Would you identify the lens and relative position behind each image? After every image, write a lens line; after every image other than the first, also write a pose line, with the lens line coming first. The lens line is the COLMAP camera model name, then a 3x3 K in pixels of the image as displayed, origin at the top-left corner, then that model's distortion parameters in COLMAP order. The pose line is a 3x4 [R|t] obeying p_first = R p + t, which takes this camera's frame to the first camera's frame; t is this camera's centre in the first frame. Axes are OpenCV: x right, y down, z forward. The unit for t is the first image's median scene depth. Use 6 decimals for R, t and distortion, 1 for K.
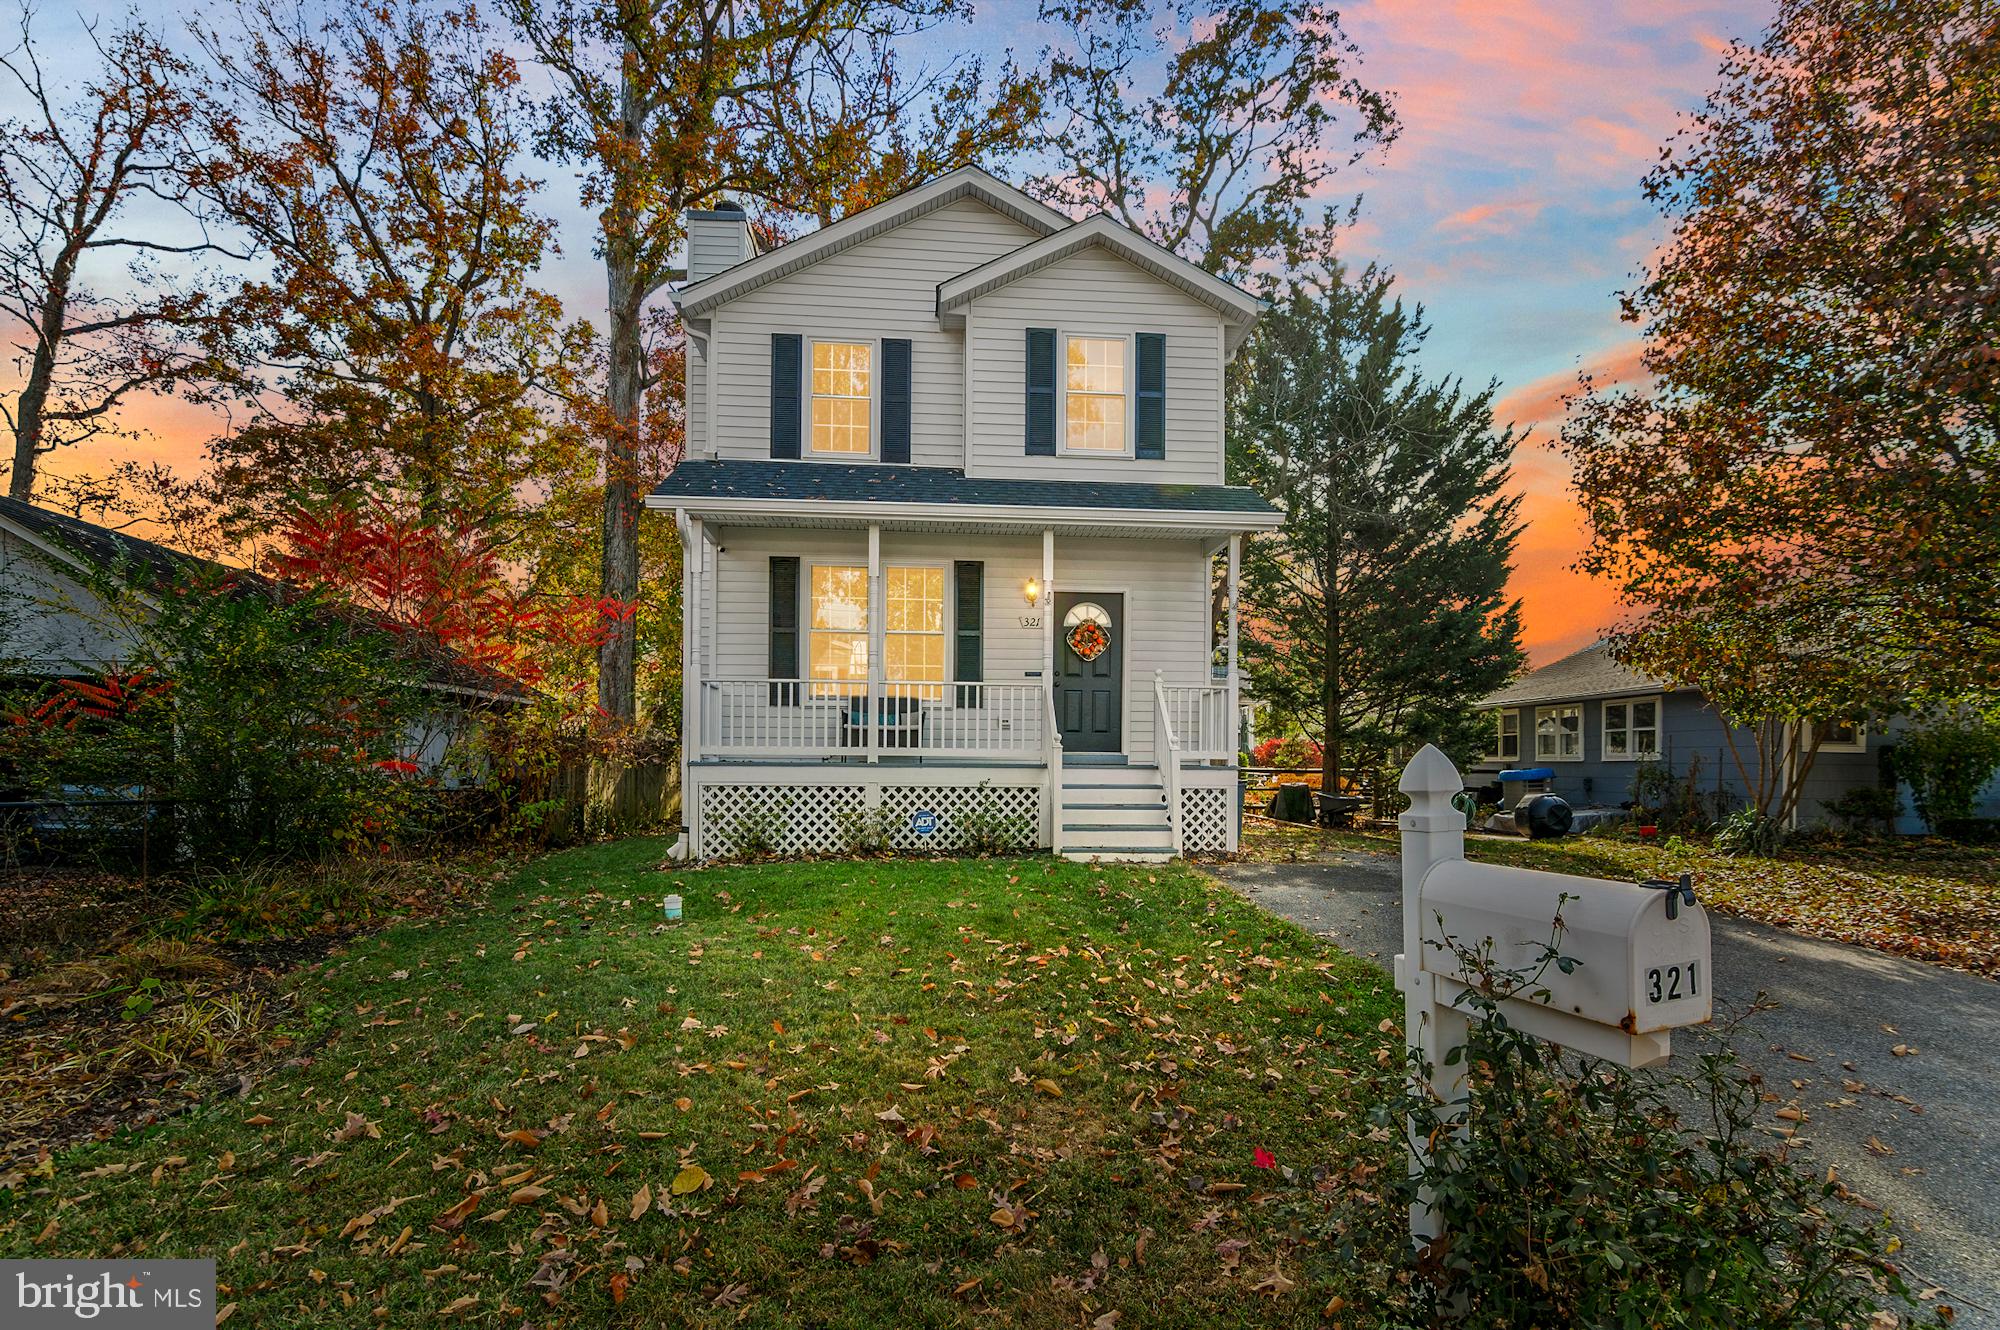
lens RADIAL K [[941.1, 0, 995.3], [0, 941.1, 730.4], [0, 0, 1]] dist [-0.001781, -0.004597]
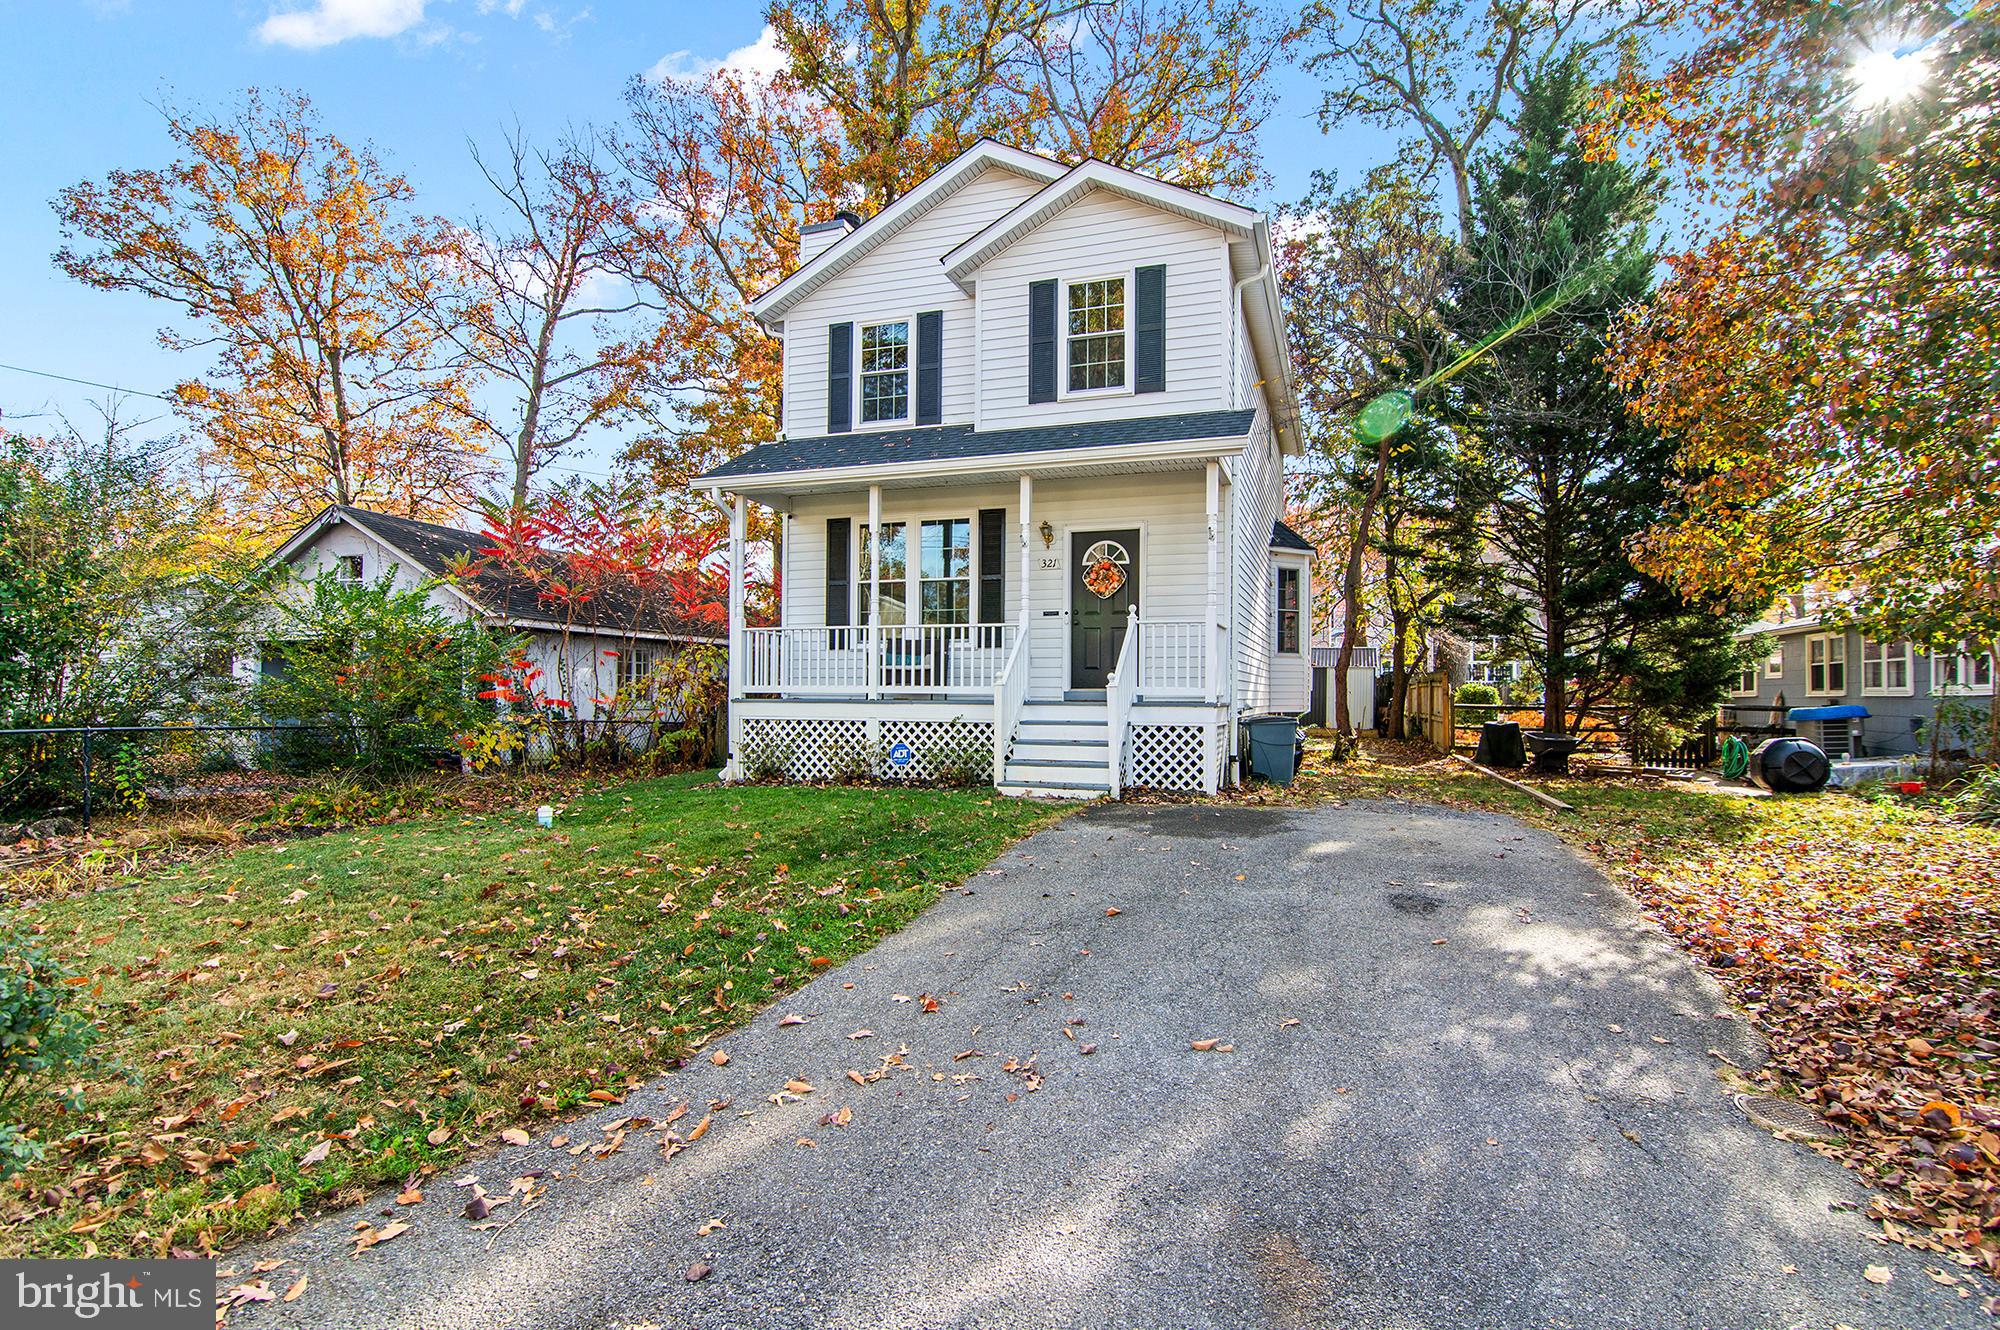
lens RADIAL K [[921.3, 0, 972.2], [0, 921.3, 654.5], [0, 0, 1]] dist [-0.001877, -0.000293]
pose [[0.922182, -0.019976, -0.386240, 0.365267], [0.013042, 0.999703, -0.020566, 0.004564], [0.386537, 0.013928, 0.922169, 0.039343]]
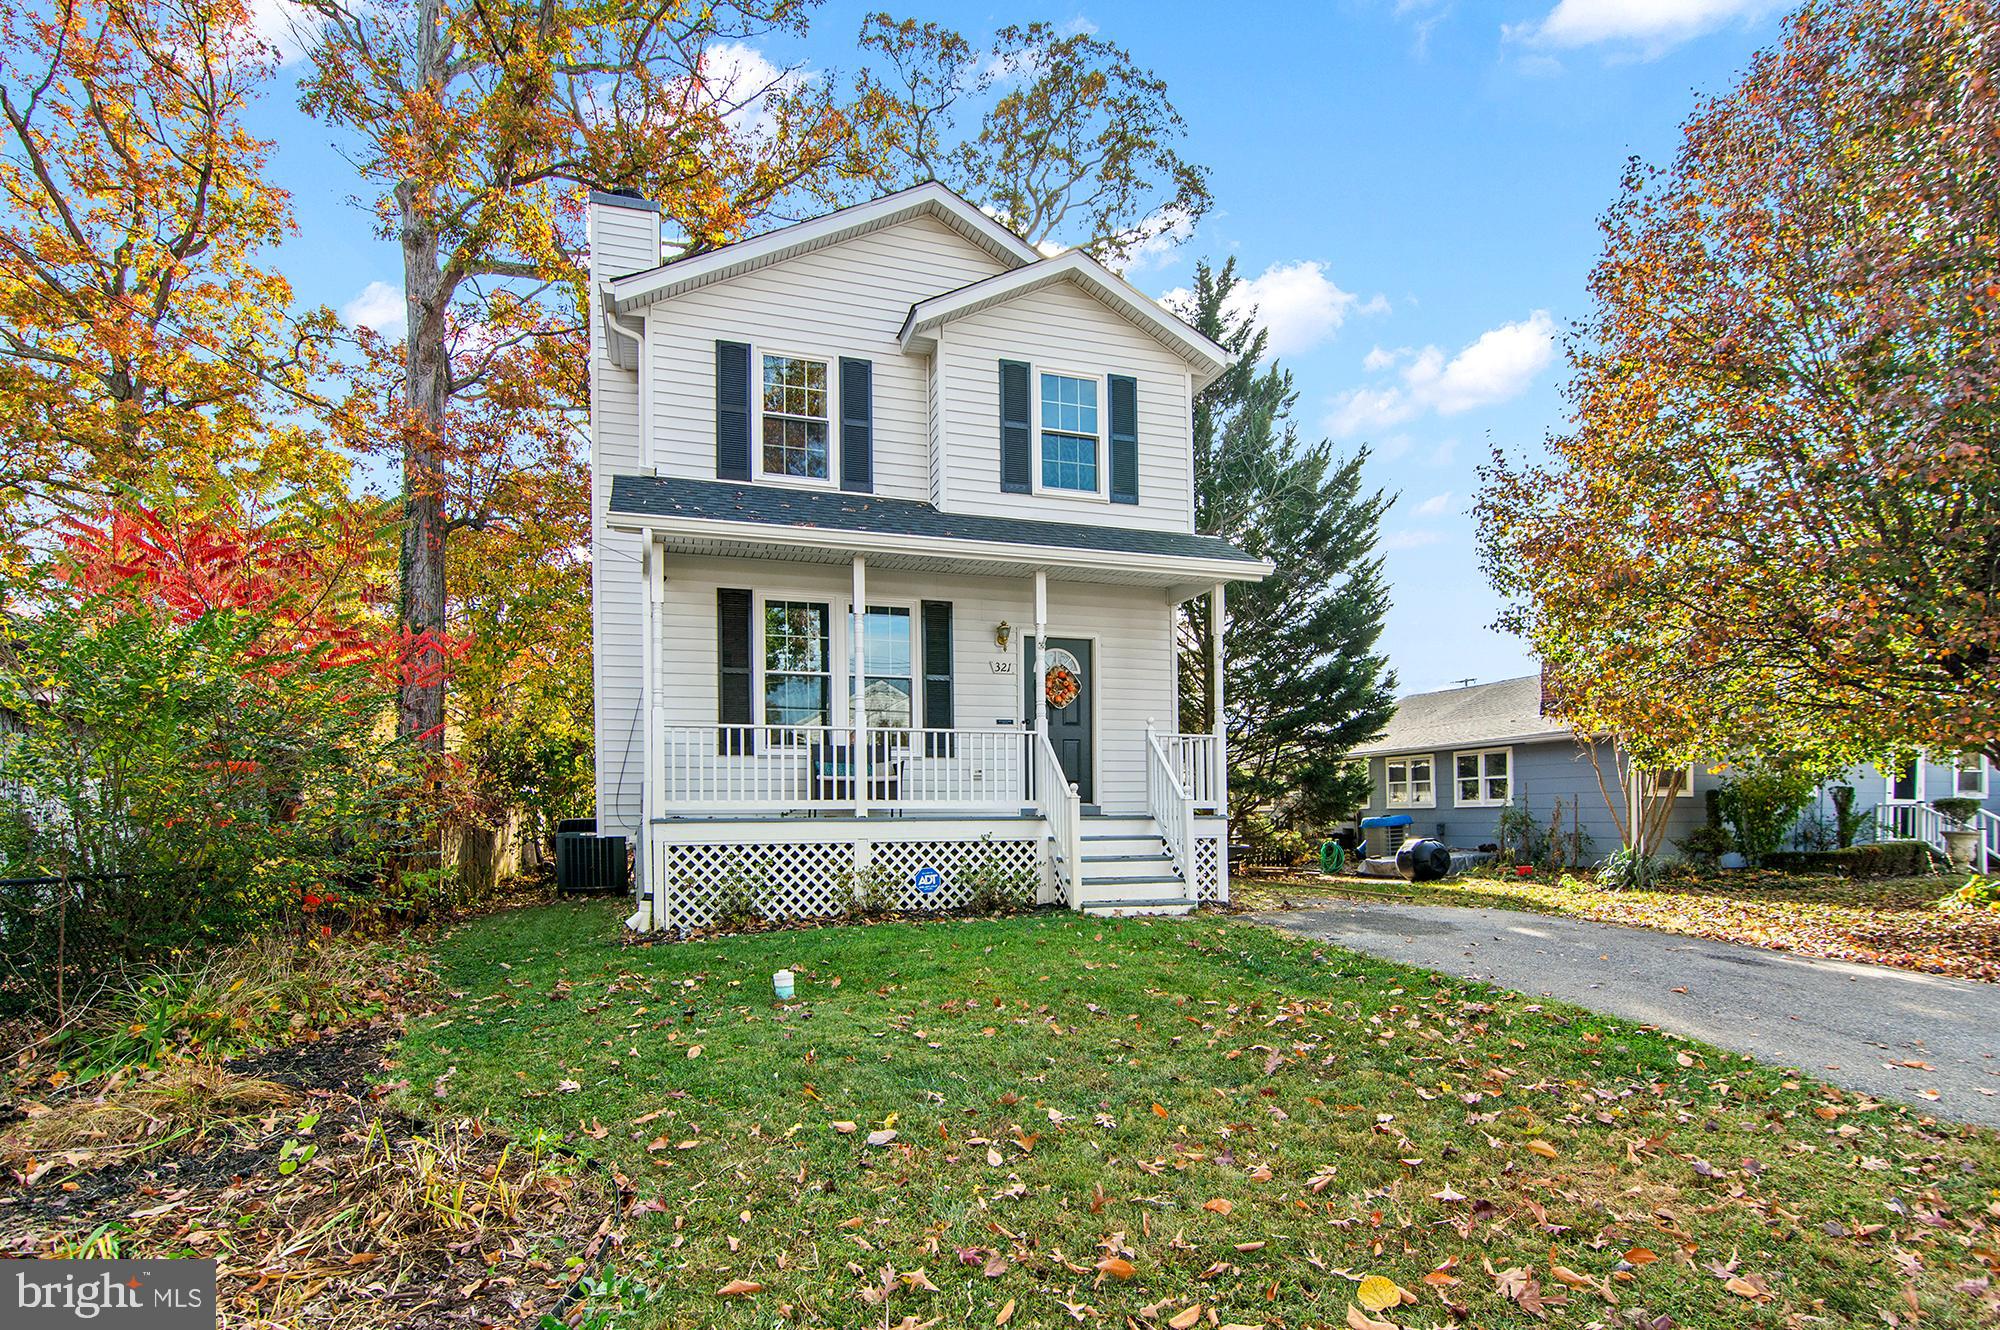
lens RADIAL K [[971.2, 0, 995.2], [0, 971.2, 773.0], [0, 0, 1]] dist [-0.000724, -0.004273]
pose [[0.975506, -0.004371, 0.219930, -0.193486], [0.006920, 0.999918, -0.010821, 0.002512], [-0.219864, 0.012078, 0.975456, 0.046443]]
